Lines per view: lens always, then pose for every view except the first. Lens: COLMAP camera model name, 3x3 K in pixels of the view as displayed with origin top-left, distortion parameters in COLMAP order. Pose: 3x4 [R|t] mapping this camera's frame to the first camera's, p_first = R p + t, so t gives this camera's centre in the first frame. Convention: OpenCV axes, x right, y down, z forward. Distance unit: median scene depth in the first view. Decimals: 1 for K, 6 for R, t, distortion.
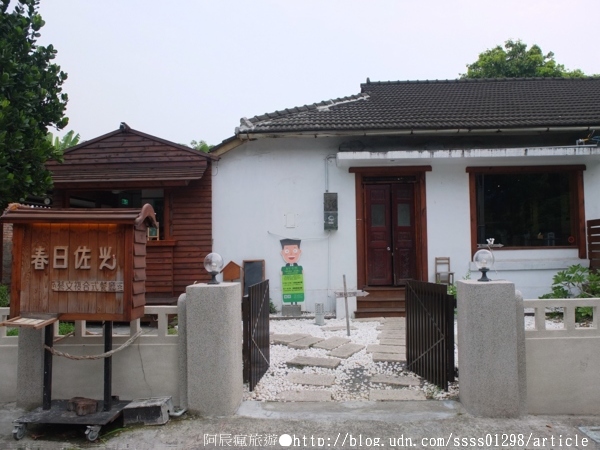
lens RADIAL K [[472.4, 0, 304.1], [0, 472.4, 224.0], [0, 0, 1]] dist [-0.053230, 0.045559]
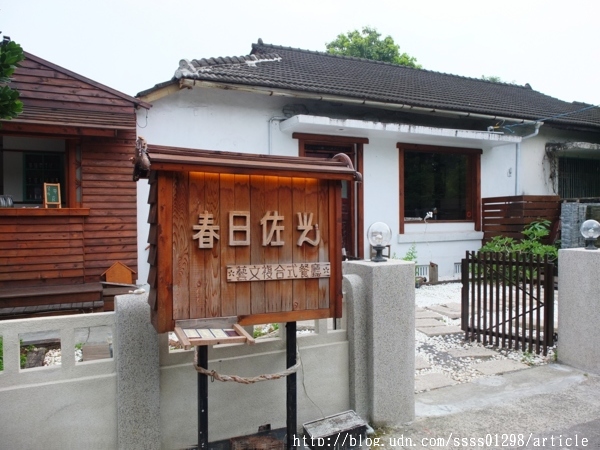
lens RADIAL K [[472.4, 0, 309.0], [0, 472.4, 225.4], [0, 0, 1]] dist [-0.053230, 0.045559]
pose [[0.885195, 0.002036, 0.465216, -0.309826], [-0.028784, 0.998314, 0.050400, 0.013760], [-0.464329, -0.058005, 0.883761, 0.166138]]
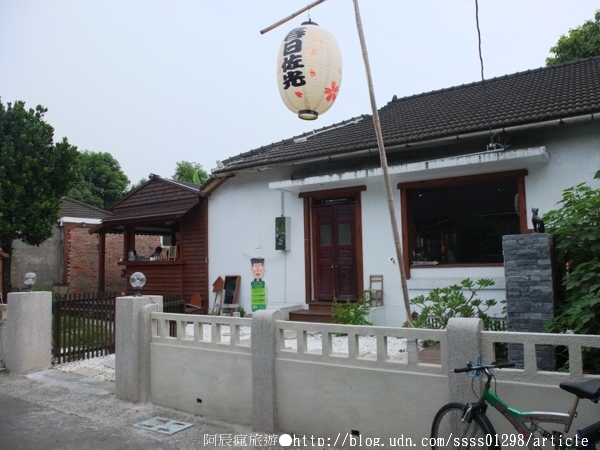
lens RADIAL K [[472.4, 0, 304.9], [0, 472.4, 218.9], [0, 0, 1]] dist [-0.053230, 0.045559]
pose [[0.863943, -0.050718, -0.501029, 0.676420], [0.034275, 0.998530, -0.041977, -0.012075], [0.502422, 0.019093, 0.864412, 0.043844]]
